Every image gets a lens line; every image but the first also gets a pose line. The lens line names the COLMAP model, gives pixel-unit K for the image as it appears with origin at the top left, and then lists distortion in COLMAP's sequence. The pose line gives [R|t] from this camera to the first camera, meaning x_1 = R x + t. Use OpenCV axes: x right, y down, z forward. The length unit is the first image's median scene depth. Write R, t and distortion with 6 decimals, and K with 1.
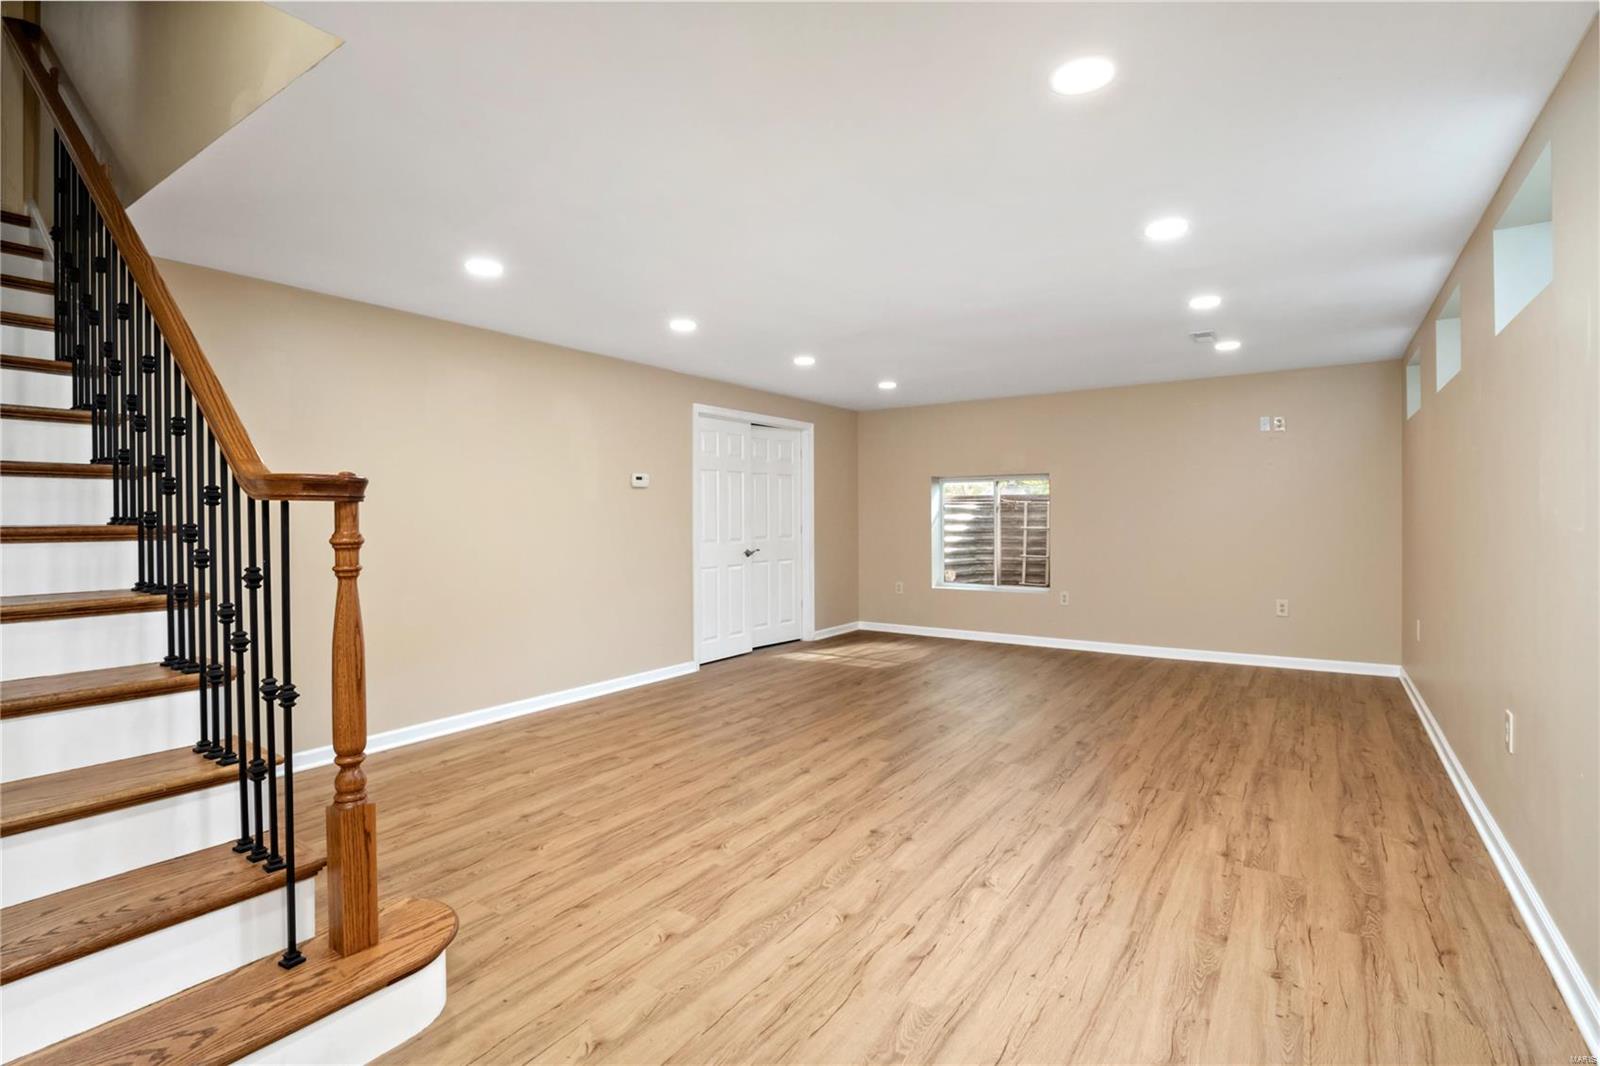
lens RADIAL K [[750.9, 0, 793.6], [0, 750.9, 527.5], [0, 0, 1]] dist [-0.007046, -0.002632]
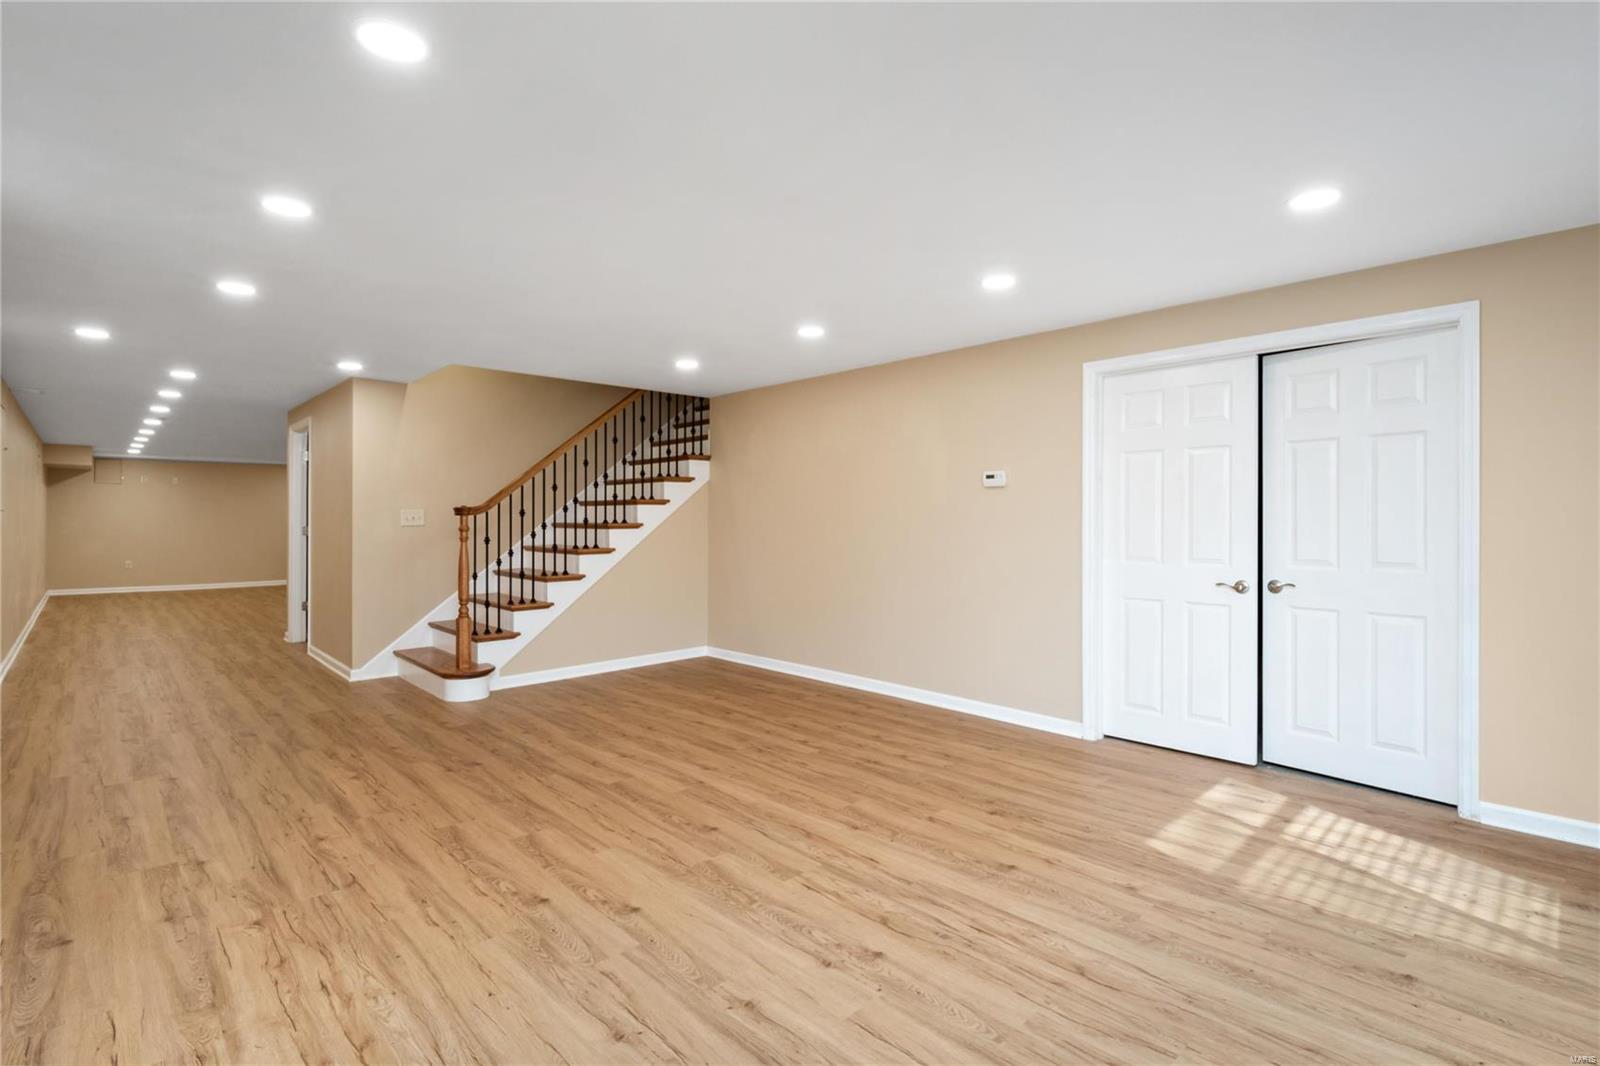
lens RADIAL K [[750.9, 0, 809.0], [0, 750.9, 517.8], [0, 0, 1]] dist [-0.007046, -0.002632]
pose [[-0.192160, 0.003375, -0.981358, 1.104229], [-0.014172, 0.999880, 0.006214, -0.033913], [0.981261, 0.015102, -0.192090, 1.567121]]
